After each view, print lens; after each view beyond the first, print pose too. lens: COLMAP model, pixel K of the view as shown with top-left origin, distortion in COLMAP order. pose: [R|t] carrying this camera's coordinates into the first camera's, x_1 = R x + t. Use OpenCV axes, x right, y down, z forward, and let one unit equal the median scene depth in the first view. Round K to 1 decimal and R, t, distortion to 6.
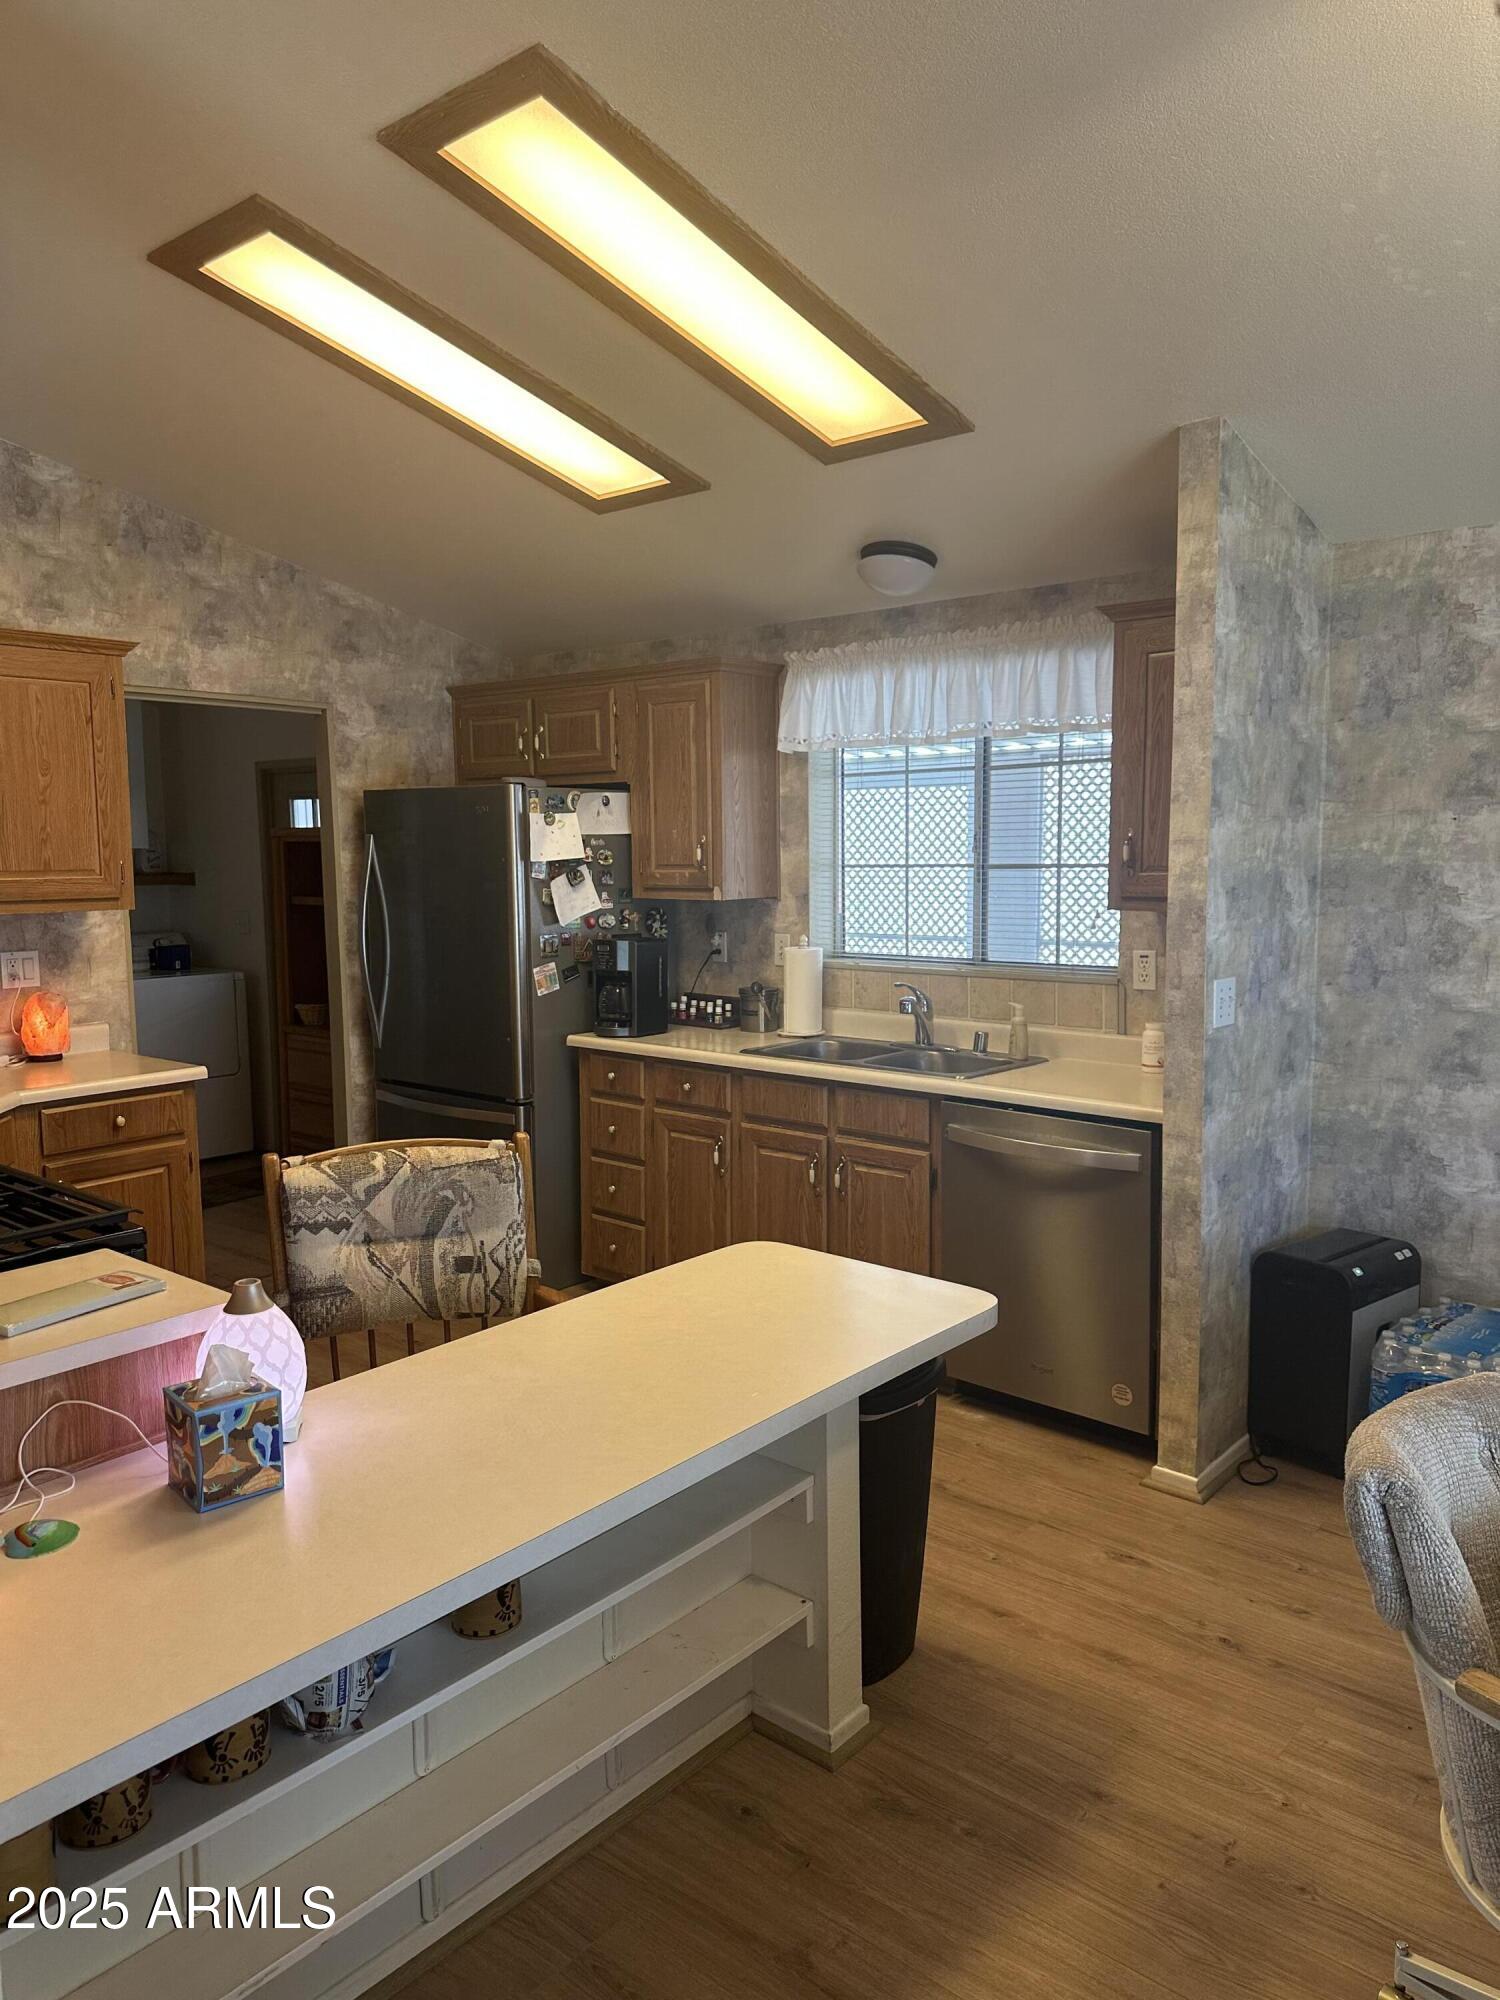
lens RADIAL K [[1411.8, 0, 753.5], [0, 1411.8, 1012.2], [0, 0, 1]] dist [0.165364, -0.292324]
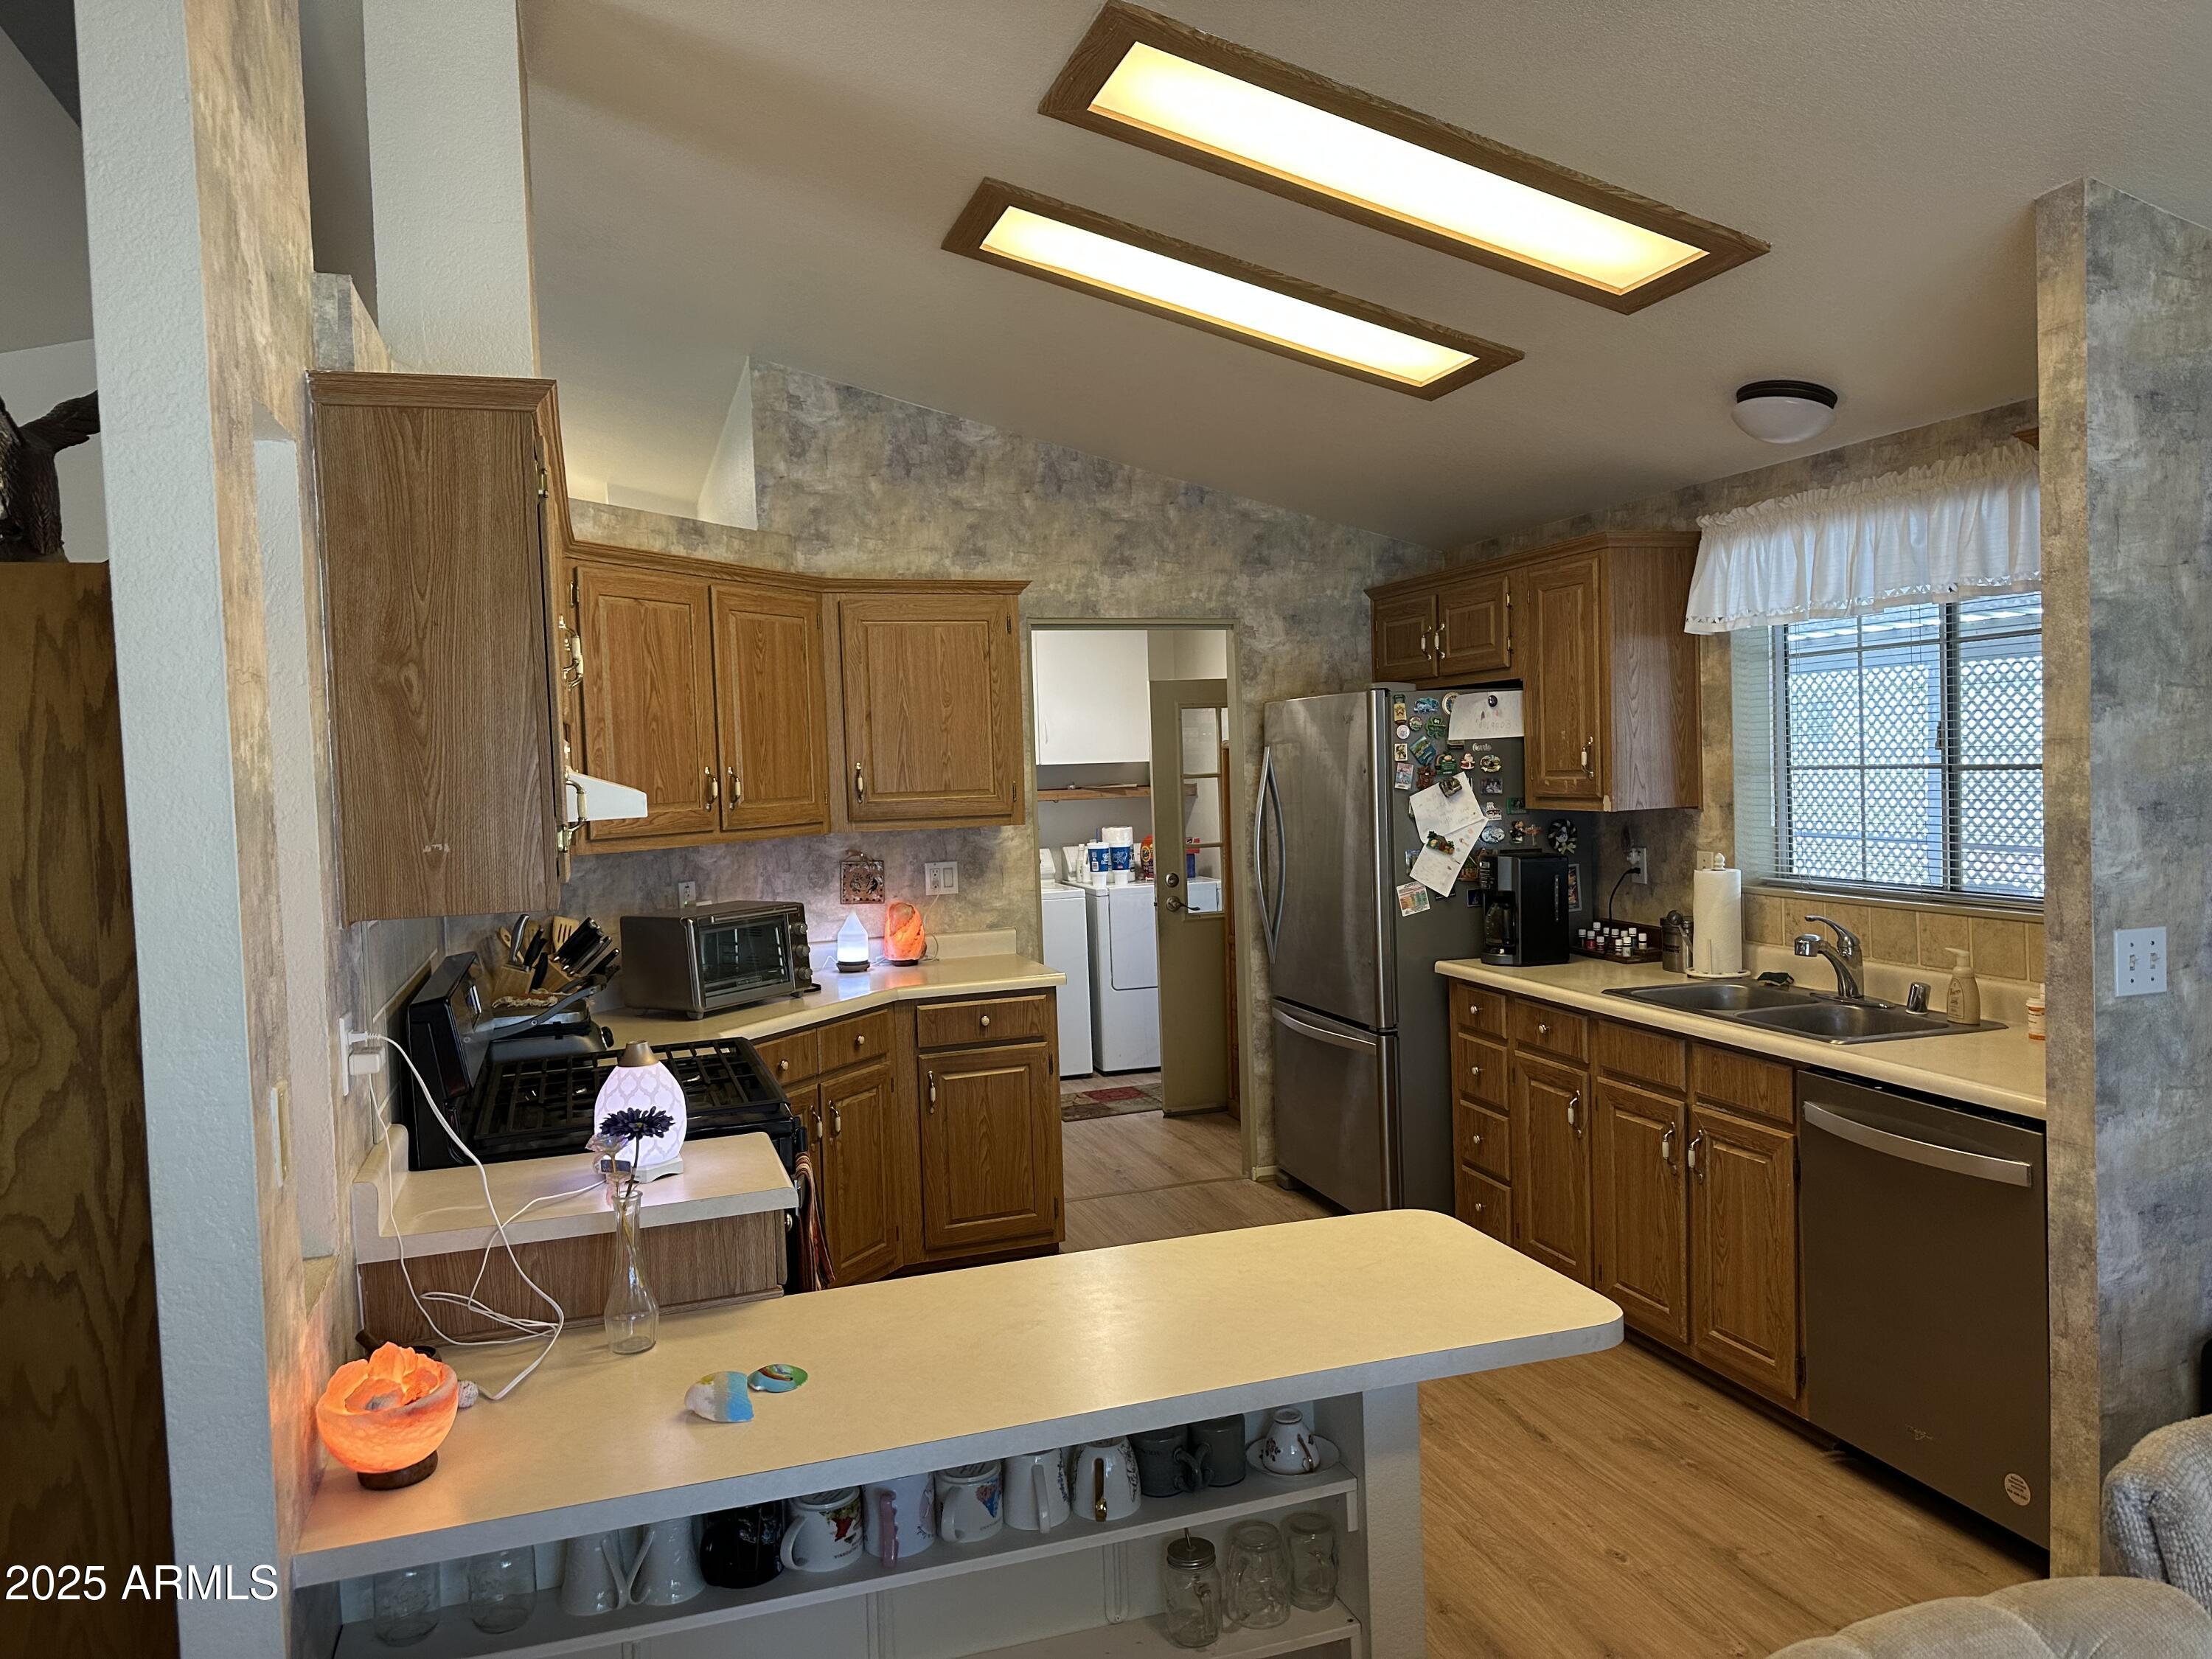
lens RADIAL K [[1558.1, 0, 1103.3], [0, 1558.1, 829.0], [0, 0, 1]] dist [0.147099, -0.205455]
pose [[0.853106, 0.003237, -0.521727, 0.213436], [-0.034281, 0.998168, -0.049861, -0.010858], [0.520610, 0.060422, 0.851654, 0.031450]]
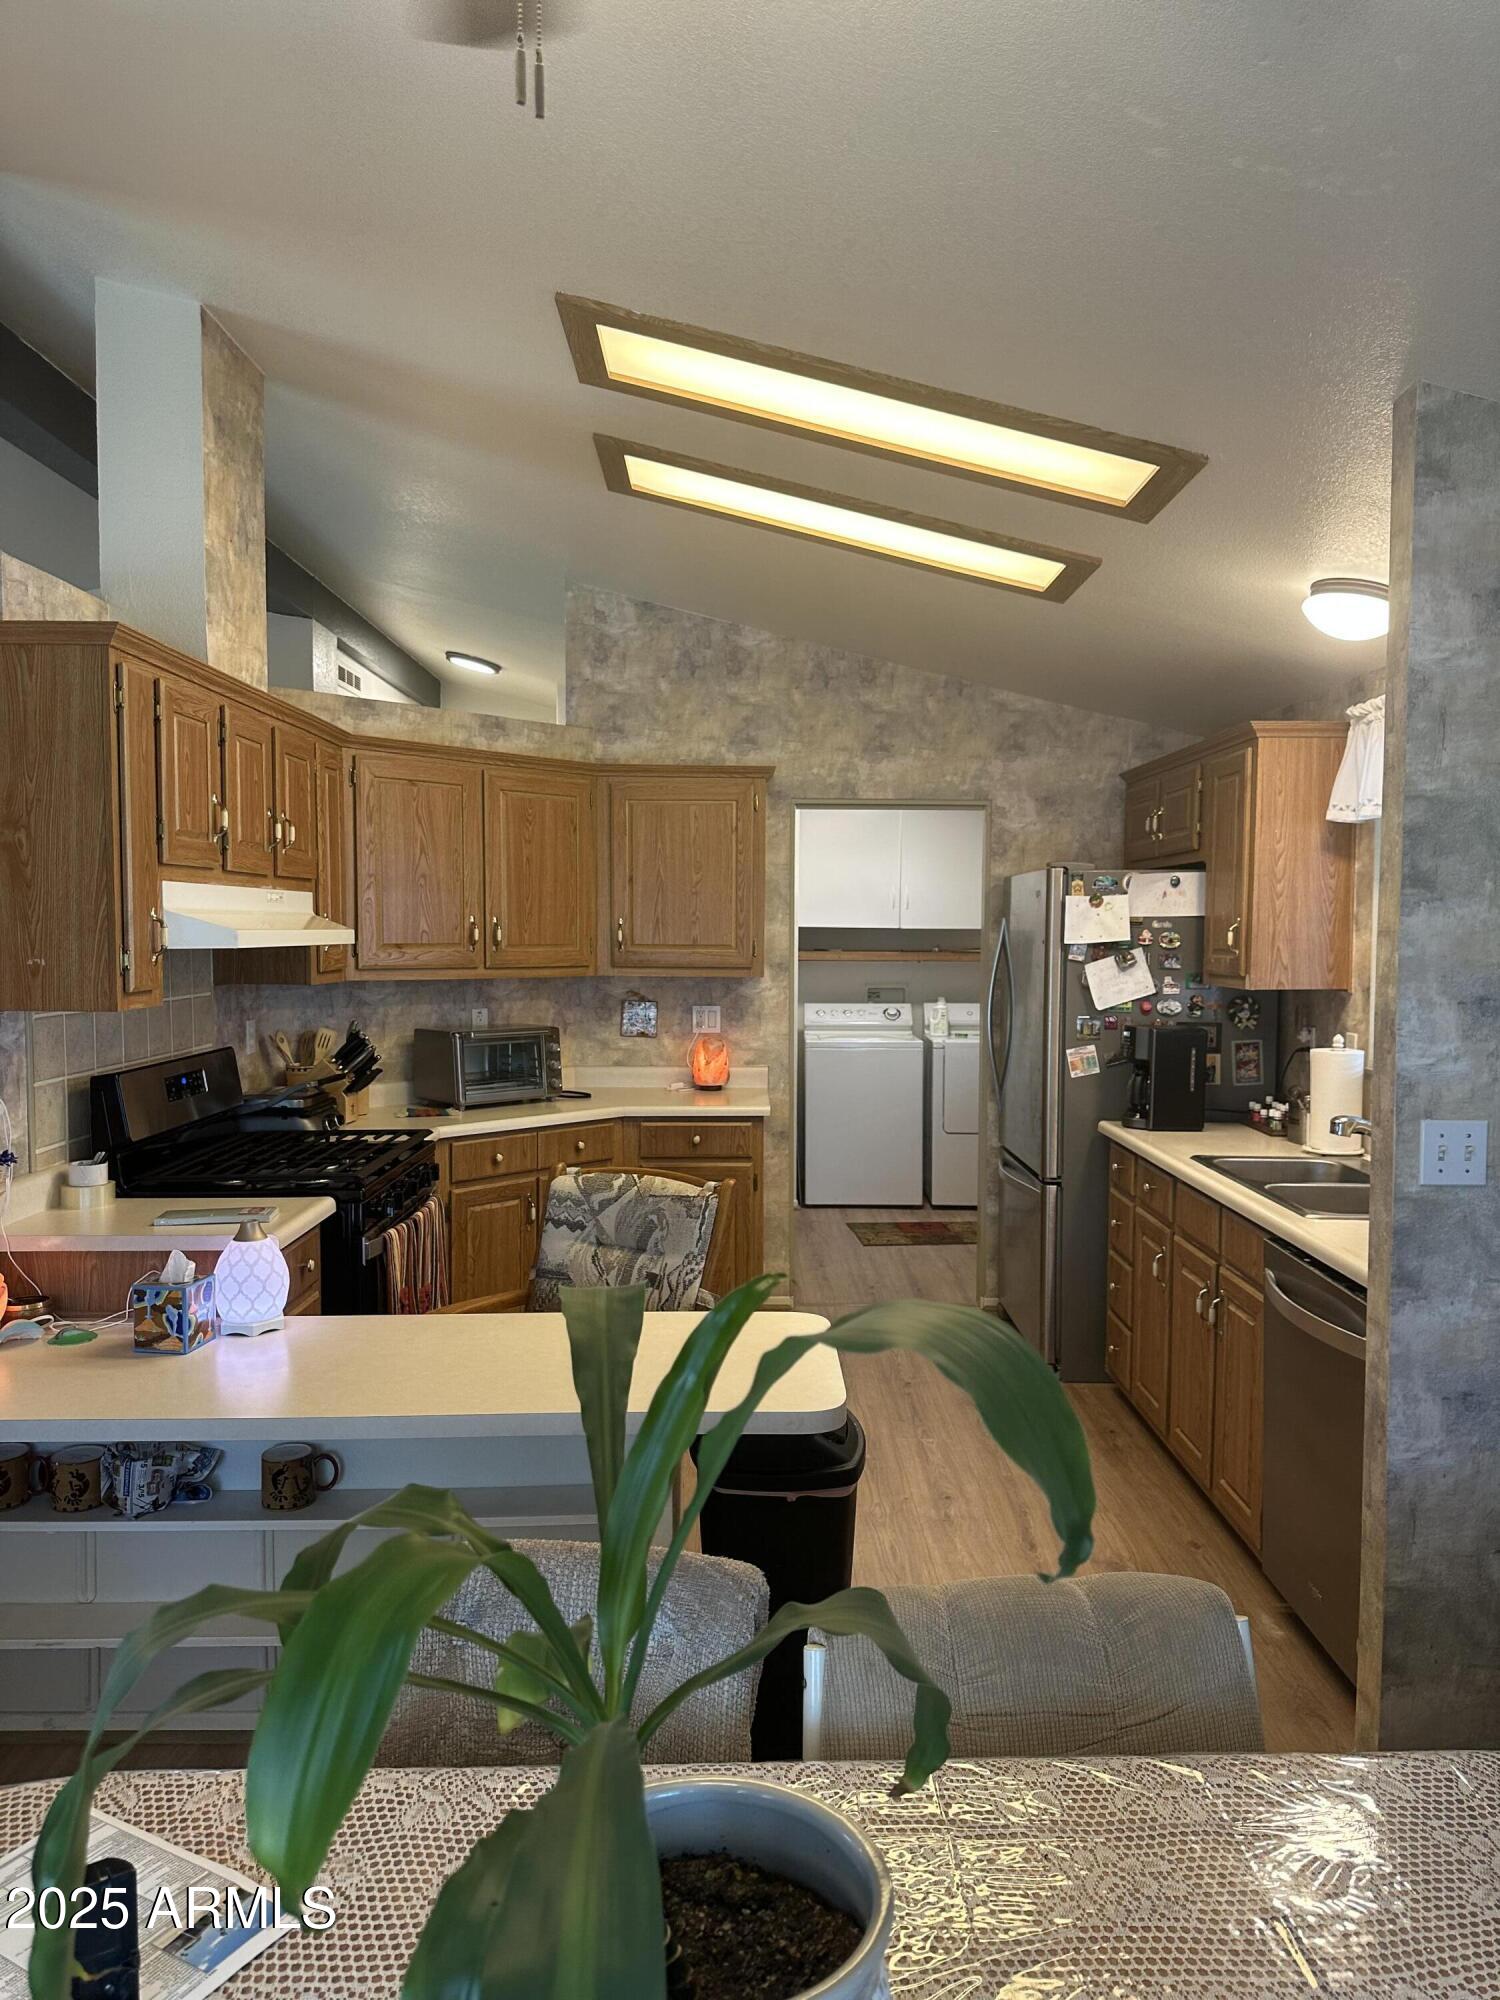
lens RADIAL K [[1411.8, 0, 753.5], [0, 1411.8, 1012.2], [0, 0, 1]] dist [0.165364, -0.292324]
pose [[0.654962, 0.056958, -0.753512, 0.457232], [-0.098313, 0.995103, -0.010235, -0.025136], [0.749239, 0.080783, 0.657354, 0.171377]]
